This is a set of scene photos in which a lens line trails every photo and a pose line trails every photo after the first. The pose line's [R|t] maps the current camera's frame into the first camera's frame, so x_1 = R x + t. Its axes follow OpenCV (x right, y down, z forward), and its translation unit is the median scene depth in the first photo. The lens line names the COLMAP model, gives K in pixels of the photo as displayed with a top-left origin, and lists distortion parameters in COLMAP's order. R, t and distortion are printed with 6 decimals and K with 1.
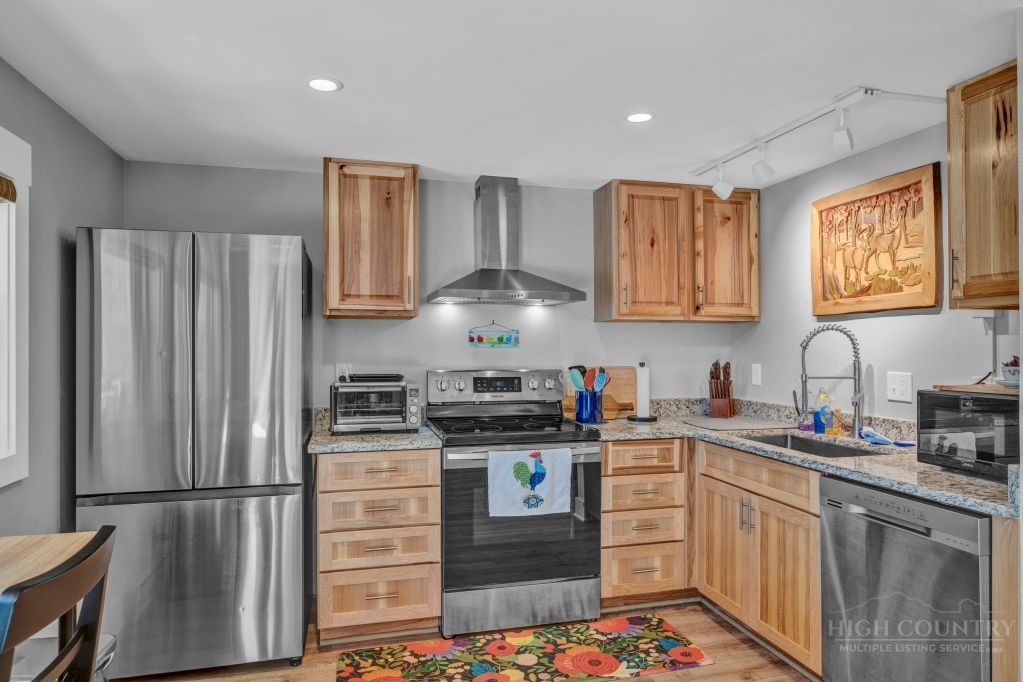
lens RADIAL K [[626.8, 0, 511.5], [0, 626.8, 341.0], [0, 0, 1]] dist [0.001497, -0.000018]
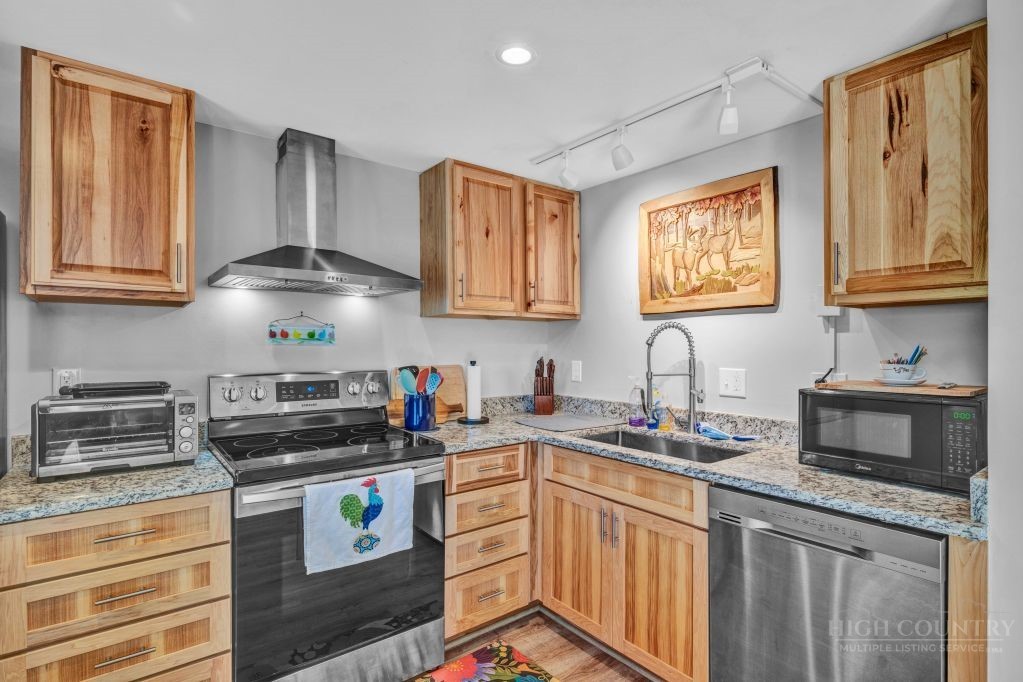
lens RADIAL K [[509.2, 0, 513.3], [0, 509.2, 343.6], [0, 0, 1]] dist [-0.000405, 0.000336]
pose [[0.919045, 0.000987, 0.394151, -0.043801], [-0.003965, 0.999969, 0.006742, 0.003675], [-0.394132, -0.007759, 0.919021, 0.326767]]
